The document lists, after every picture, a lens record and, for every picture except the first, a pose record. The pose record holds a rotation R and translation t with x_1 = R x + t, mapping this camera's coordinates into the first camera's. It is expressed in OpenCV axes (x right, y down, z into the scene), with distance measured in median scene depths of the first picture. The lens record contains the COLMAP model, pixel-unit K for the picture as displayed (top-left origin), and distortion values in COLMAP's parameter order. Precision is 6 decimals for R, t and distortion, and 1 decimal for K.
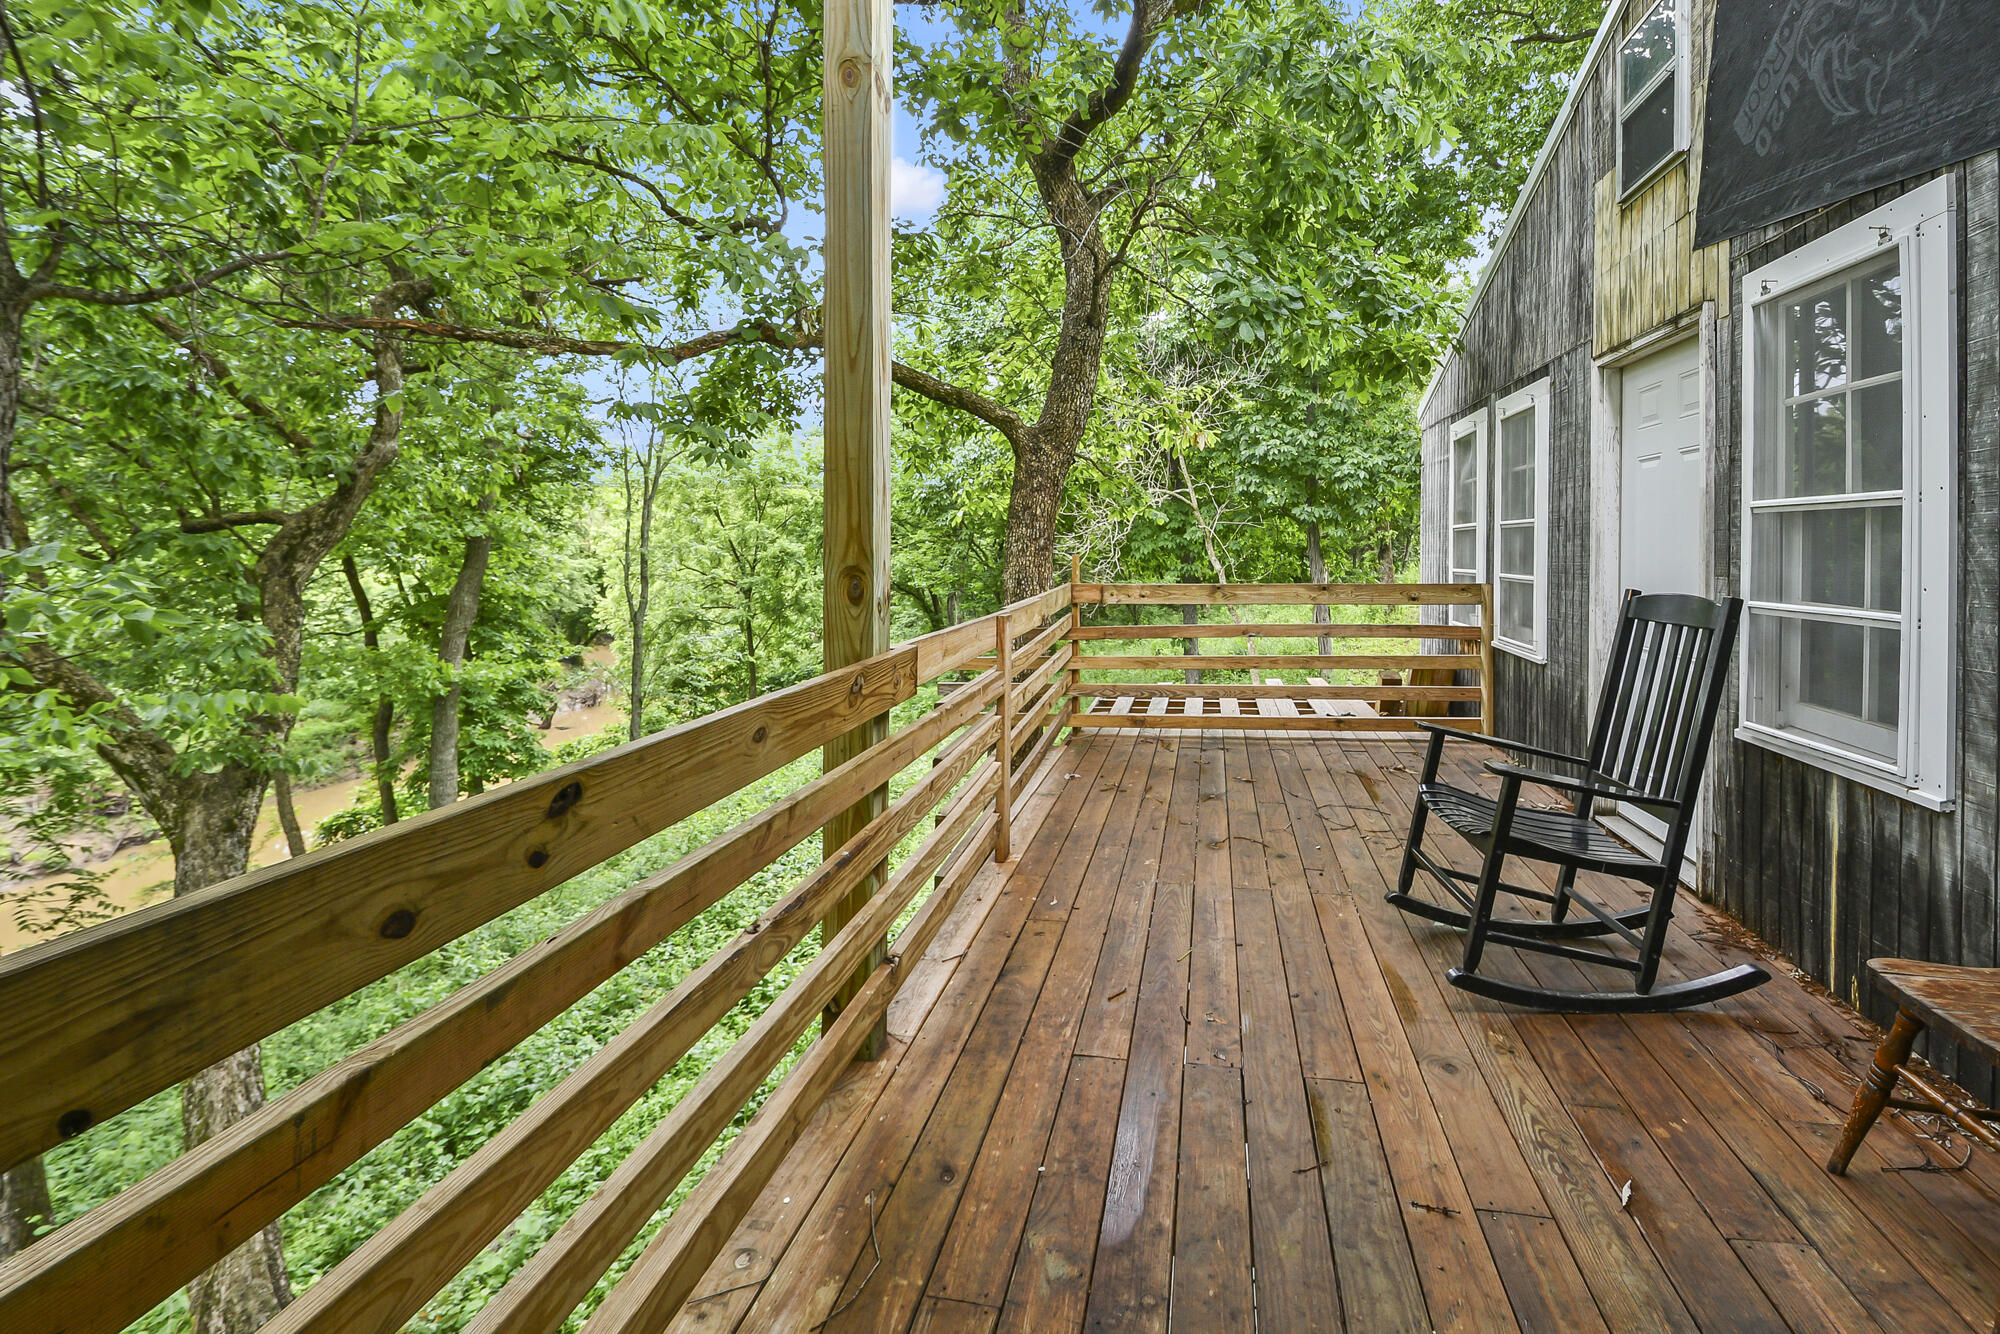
lens RADIAL K [[869.9, 0, 1002.3], [0, 869.9, 543.8], [0, 0, 1]] dist [0.001334, -0.007043]
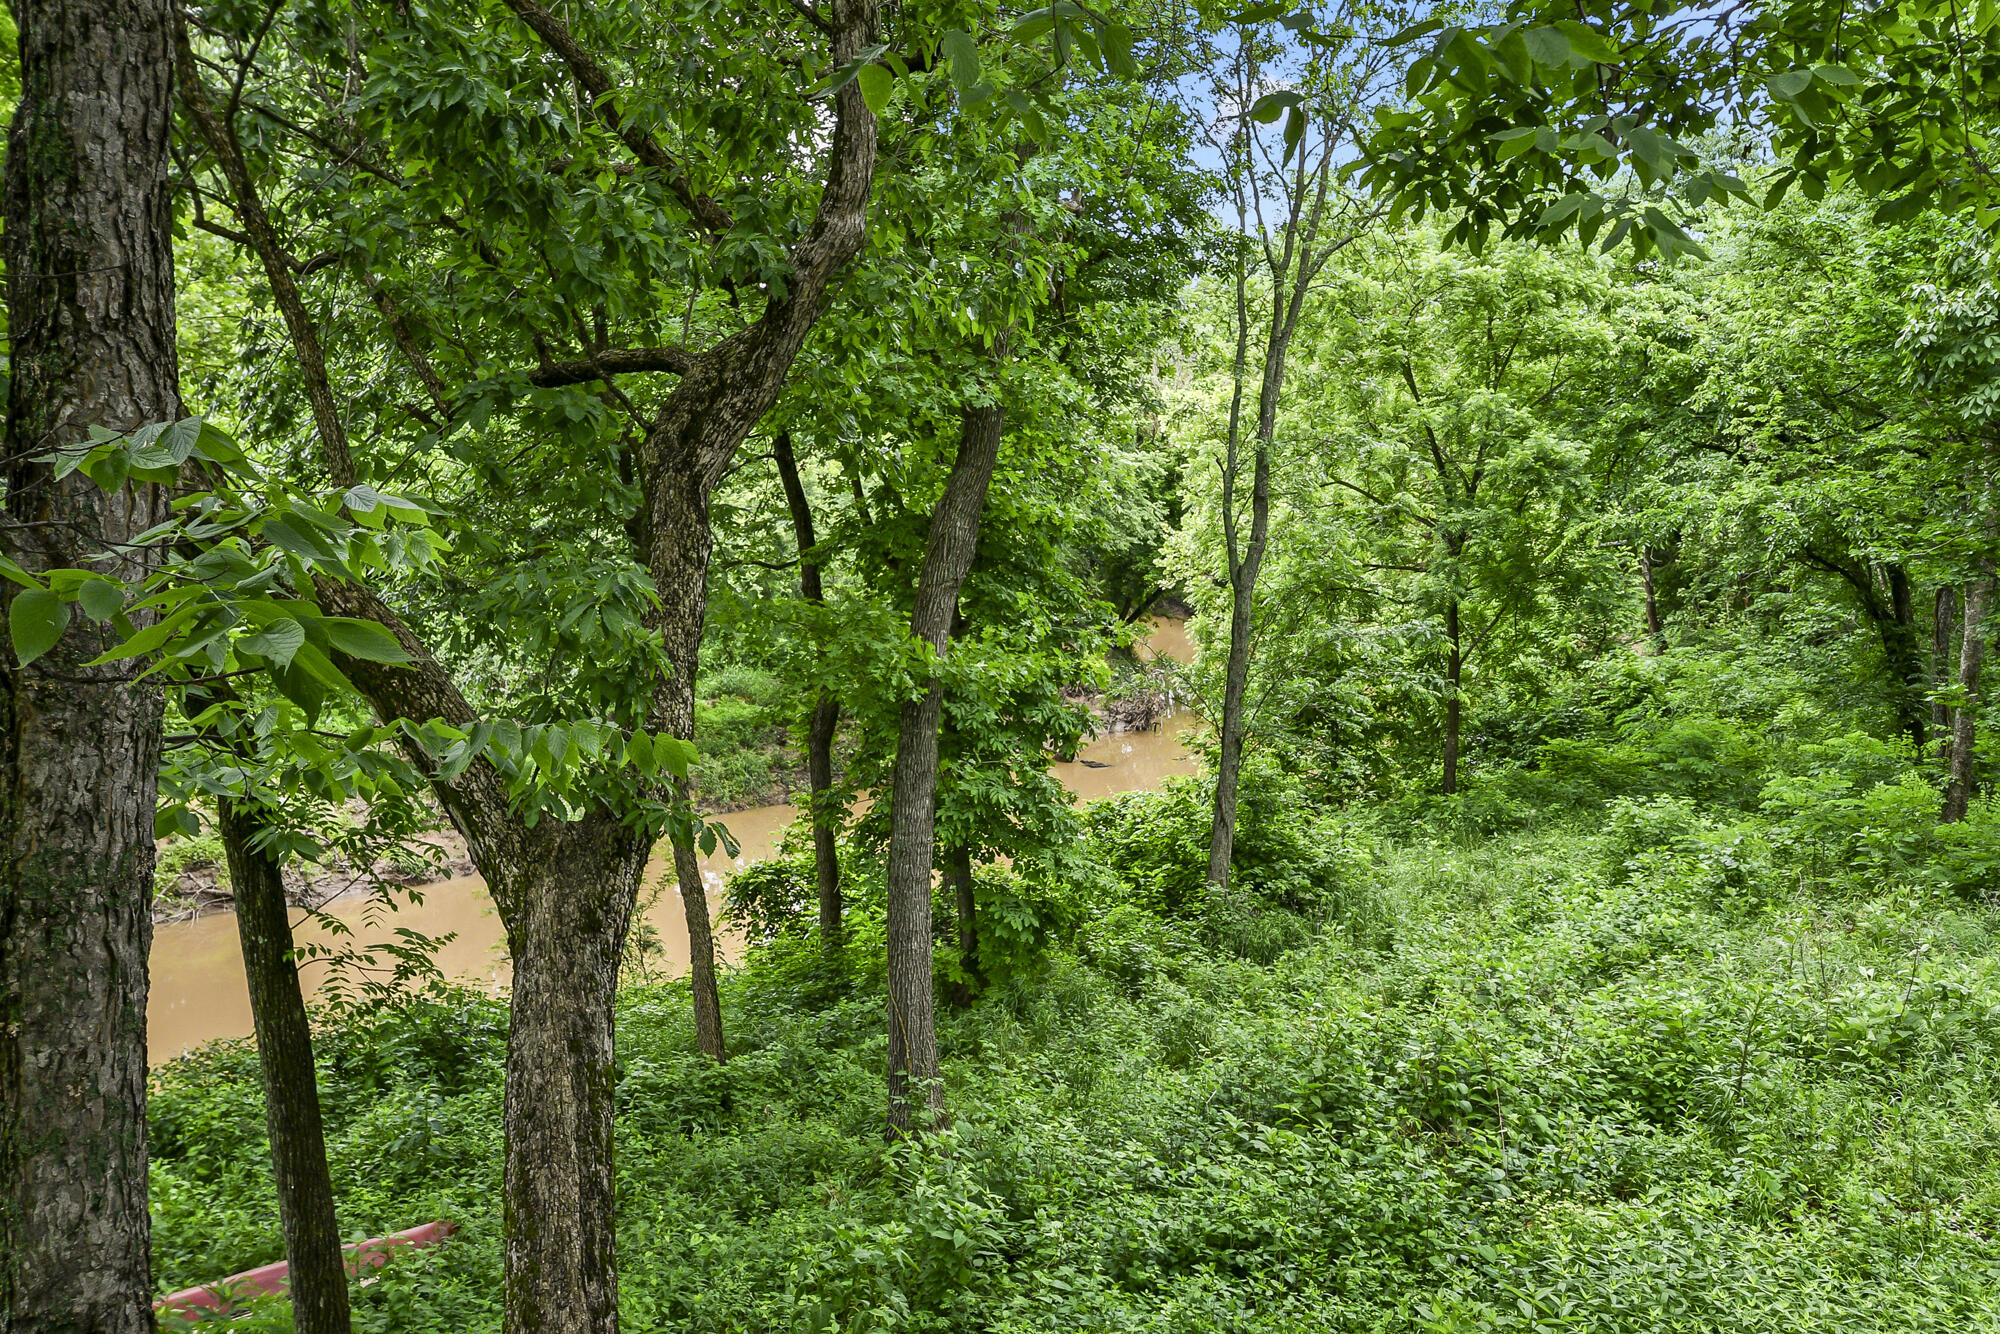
lens RADIAL K [[1715.2, 0, 1000.0], [0, 1715.2, 667.0], [0, 0, 1]] dist [0.089961, -0.001857]
pose [[0.865425, 0.113652, -0.487978, -0.061608], [-0.046826, 0.988017, 0.147068, -0.005131], [0.498845, -0.104427, 0.860377, 0.084483]]
